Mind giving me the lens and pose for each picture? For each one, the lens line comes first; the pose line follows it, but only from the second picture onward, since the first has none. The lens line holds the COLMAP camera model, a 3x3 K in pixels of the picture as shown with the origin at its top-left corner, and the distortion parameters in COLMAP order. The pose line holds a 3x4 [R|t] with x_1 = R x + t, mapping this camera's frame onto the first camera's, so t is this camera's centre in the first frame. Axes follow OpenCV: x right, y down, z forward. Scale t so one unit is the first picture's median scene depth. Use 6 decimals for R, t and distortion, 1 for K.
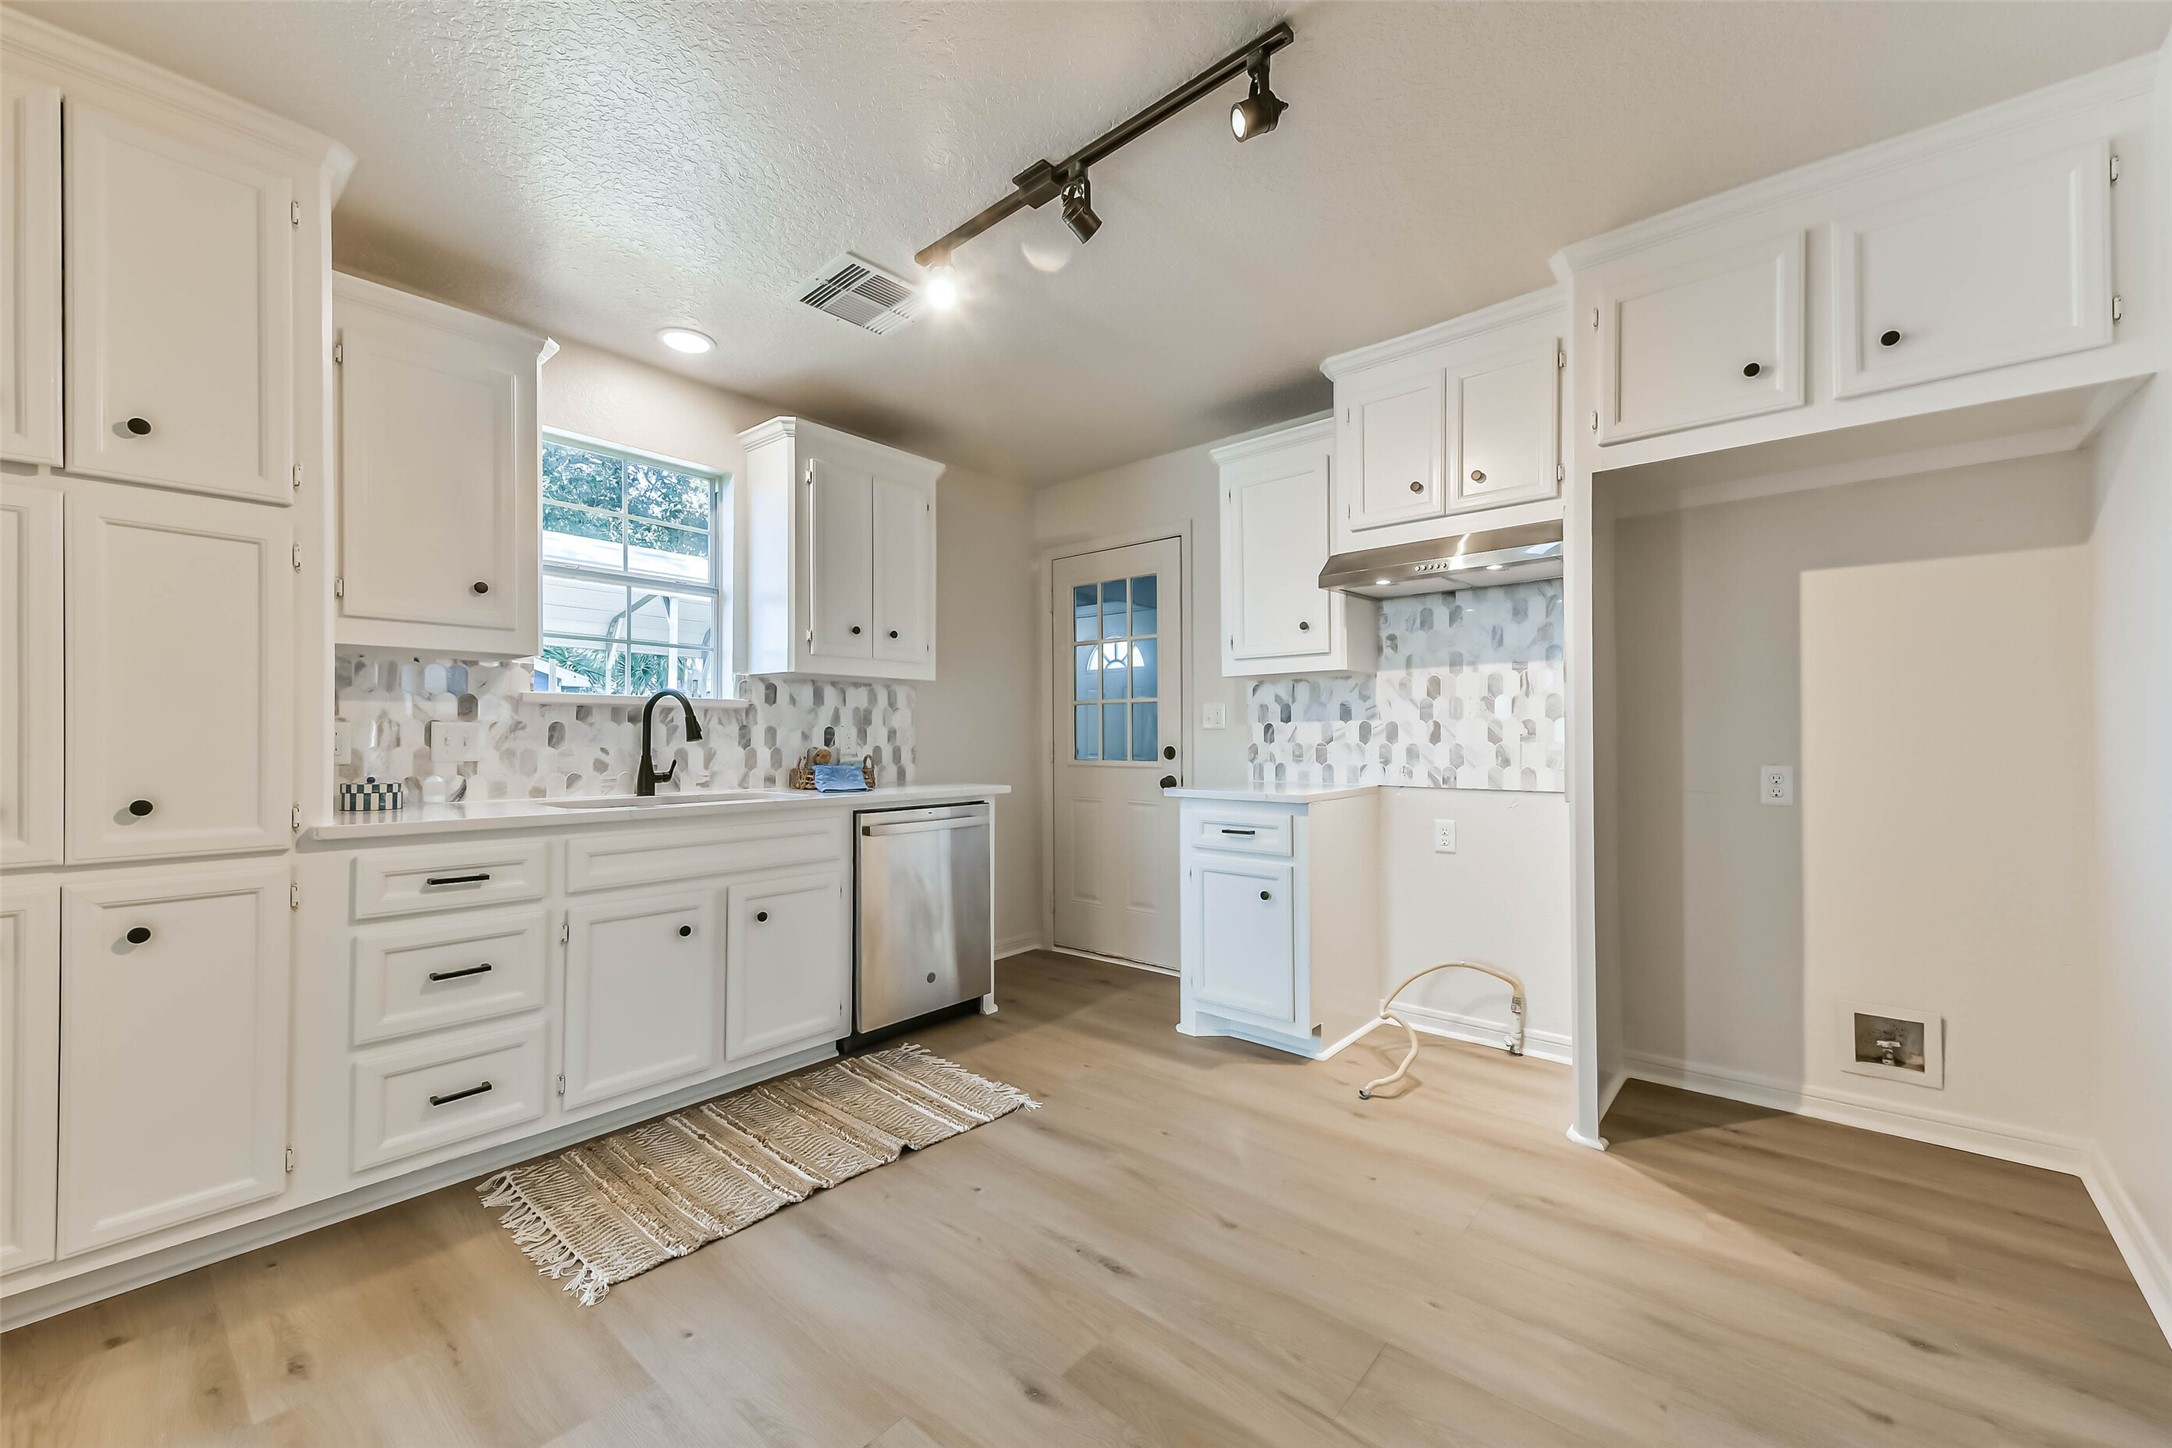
lens RADIAL K [[871.2, 0, 1089.2], [0, 871.2, 729.3], [0, 0, 1]] dist [0.046718, -0.012481]
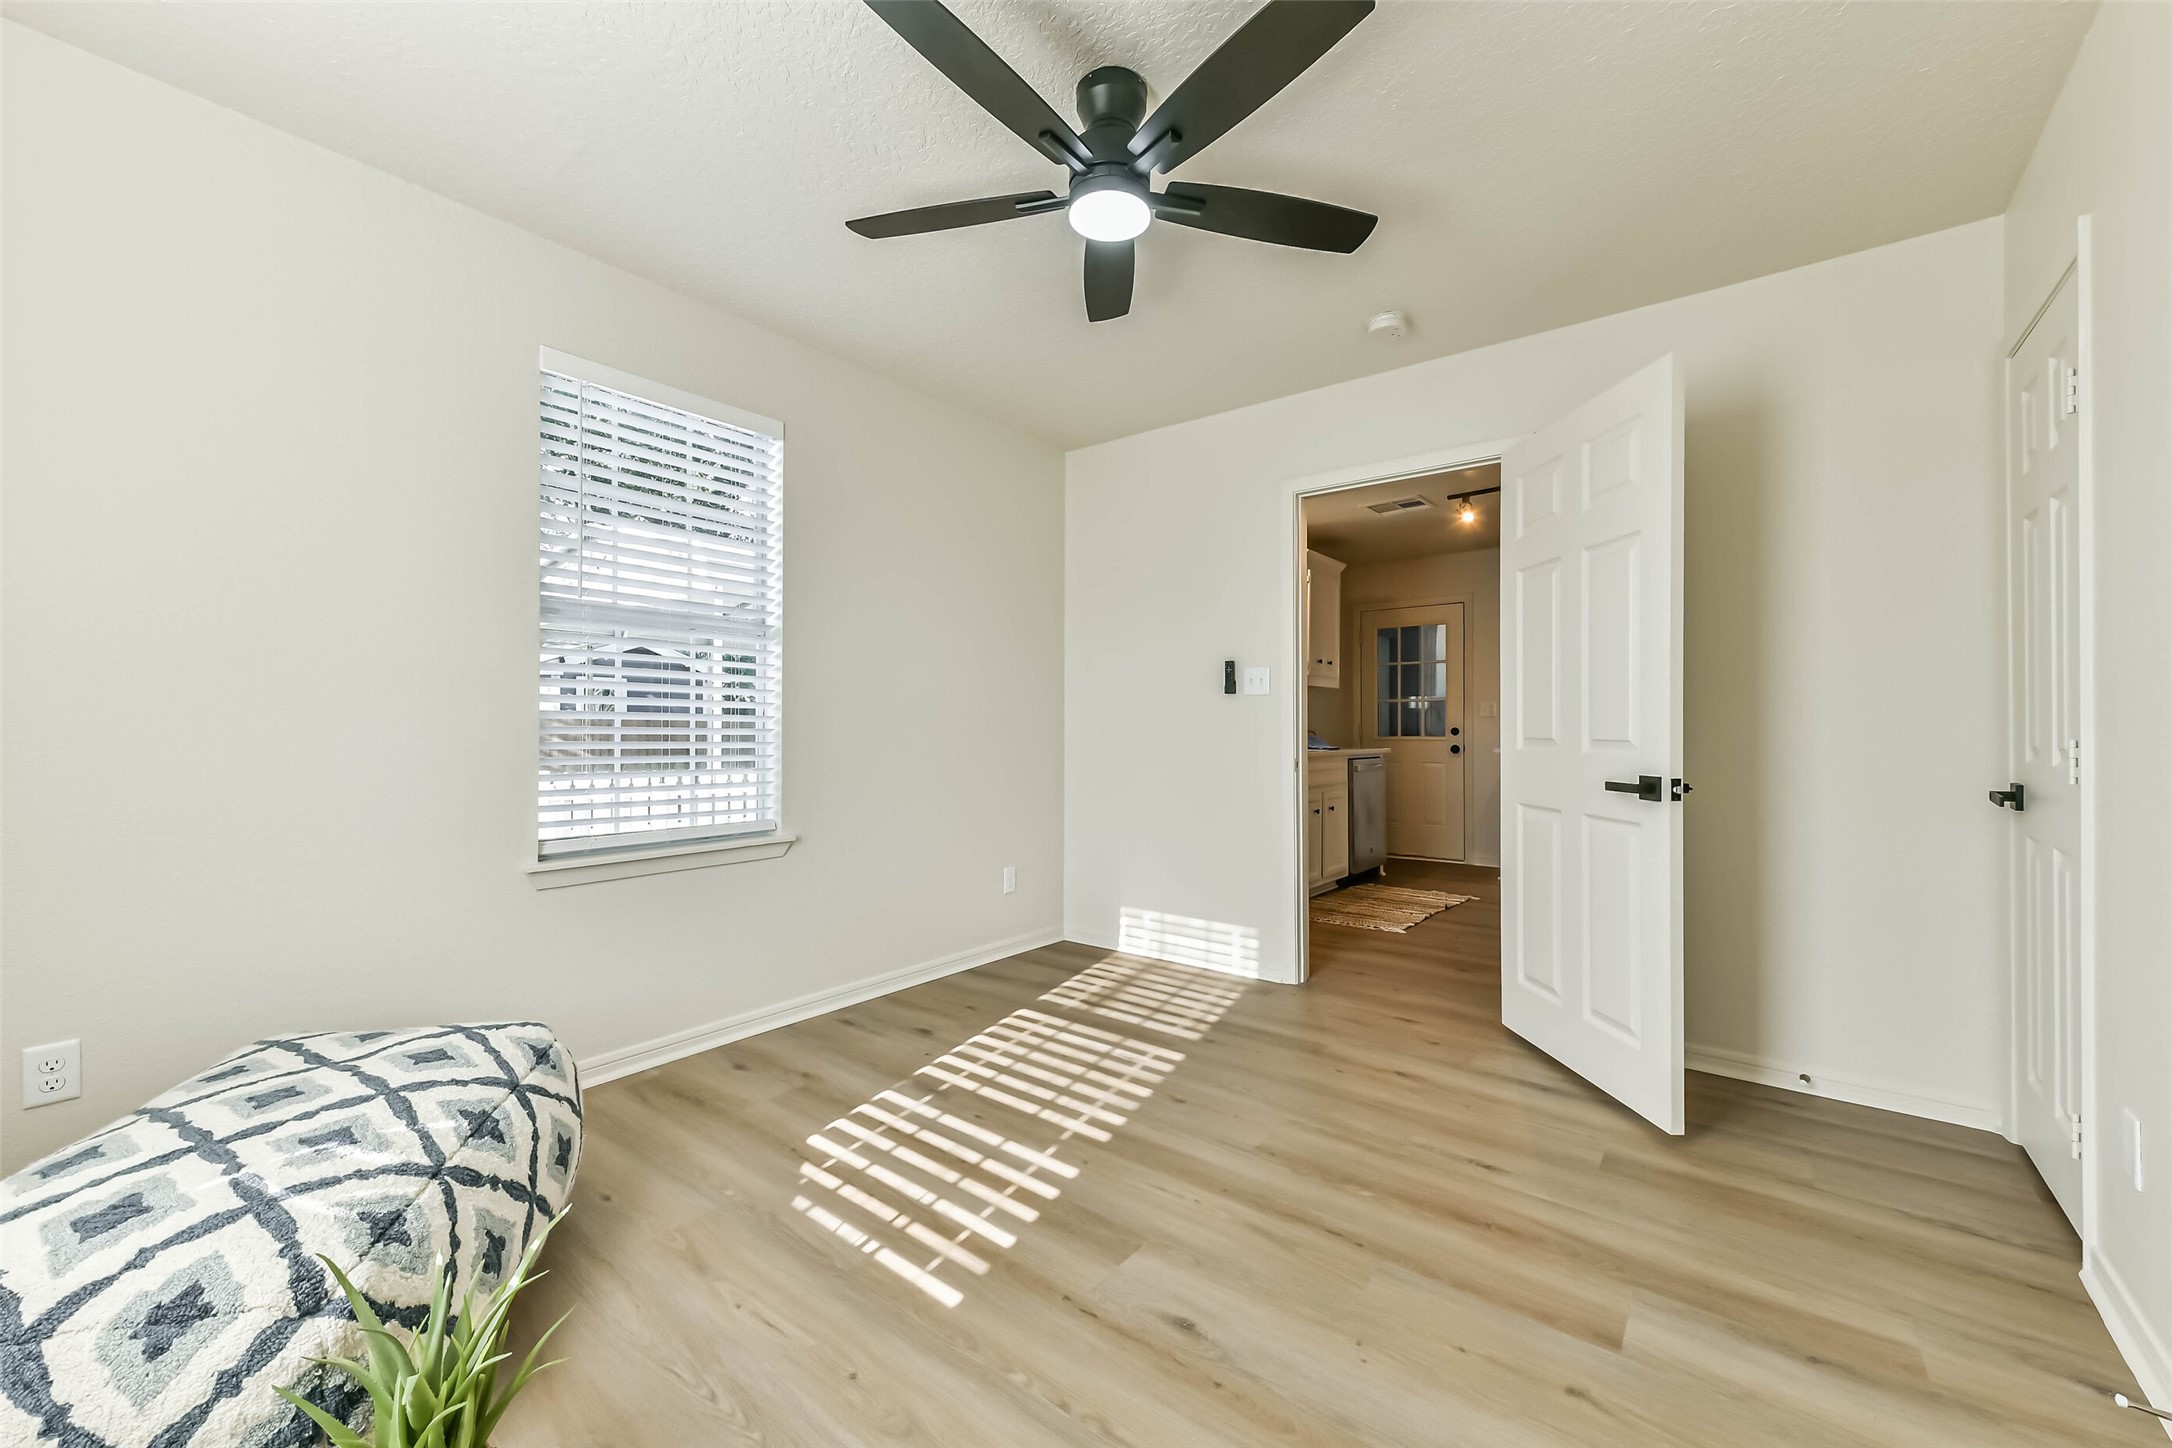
lens RADIAL K [[871.2, 0, 1081.7], [0, 871.2, 727.0], [0, 0, 1]] dist [0.046718, -0.012481]
pose [[0.998418, 0.007680, 0.055692, -0.950189], [-0.007789, 0.999968, 0.001746, 0.027888], [-0.055677, -0.002177, 0.998446, -0.852868]]
